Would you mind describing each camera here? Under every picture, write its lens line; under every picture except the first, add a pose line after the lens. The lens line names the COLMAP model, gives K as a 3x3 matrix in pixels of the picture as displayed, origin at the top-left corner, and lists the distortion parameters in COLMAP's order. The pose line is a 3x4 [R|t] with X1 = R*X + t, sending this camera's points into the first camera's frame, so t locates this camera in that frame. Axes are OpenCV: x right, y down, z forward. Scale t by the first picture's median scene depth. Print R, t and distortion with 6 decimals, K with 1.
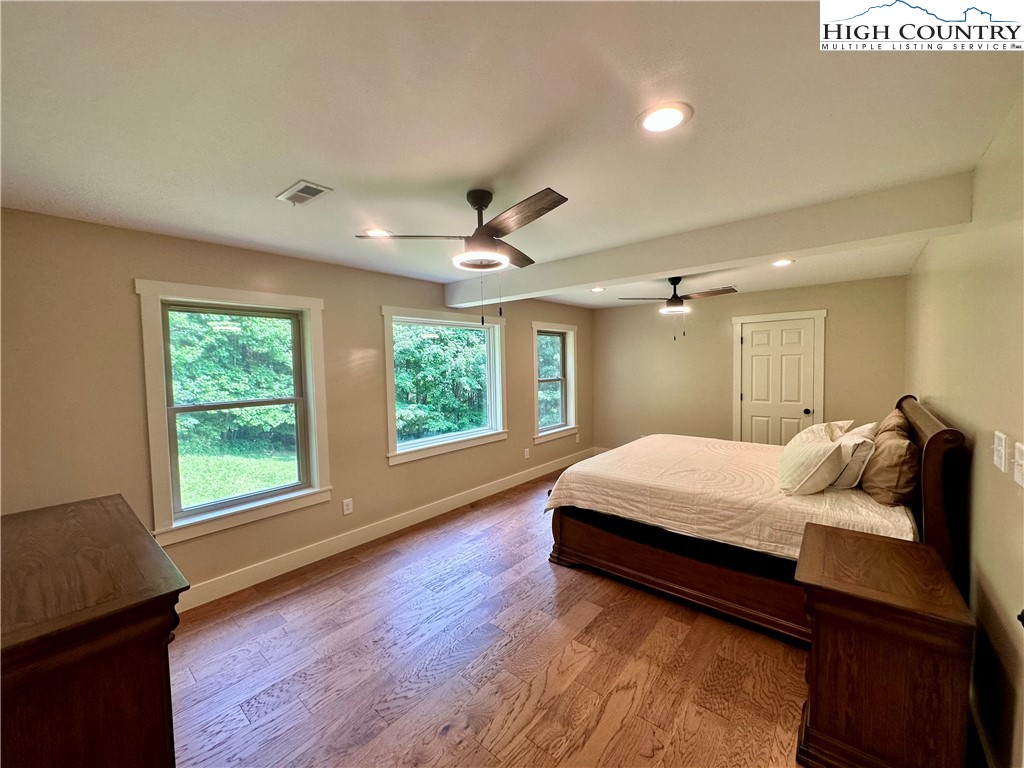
lens RADIAL K [[408.5, 0, 511.4], [0, 408.5, 385.8], [0, 0, 1]] dist [-0.003872, 0.001078]
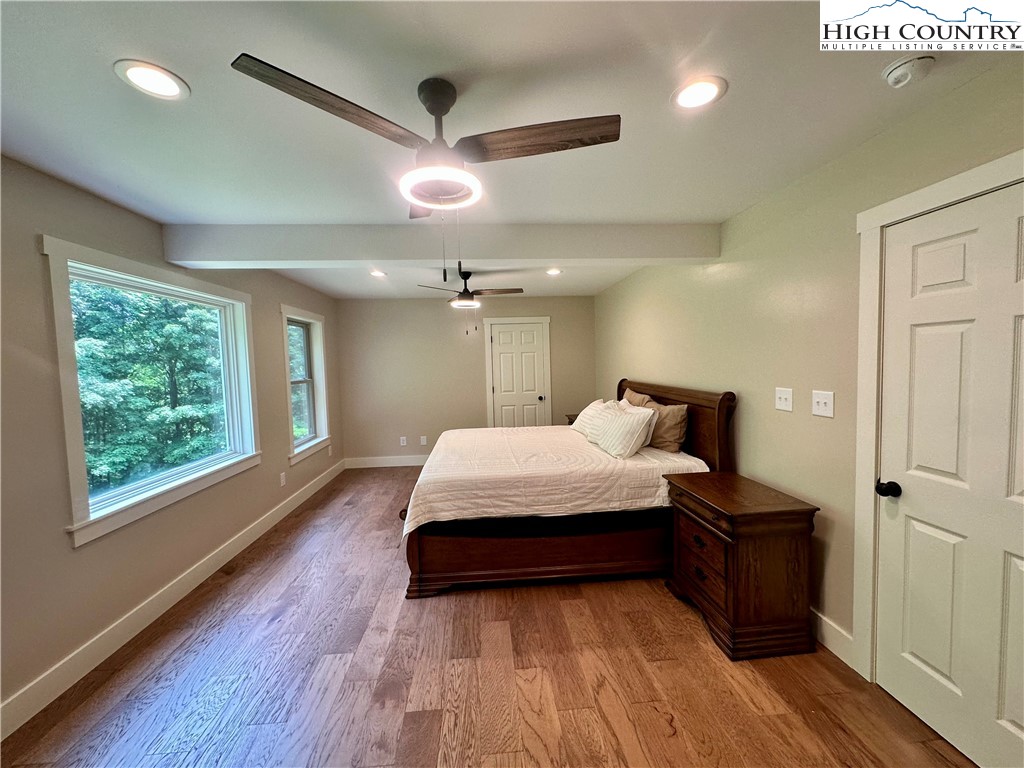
lens RADIAL K [[408.5, 0, 513.3], [0, 408.5, 385.1], [0, 0, 1]] dist [-0.003872, 0.001078]
pose [[0.707971, -0.040497, 0.705079, -0.351370], [0.052003, 0.998634, 0.005141, 0.021382], [-0.704324, 0.033026, 0.709110, 0.314451]]
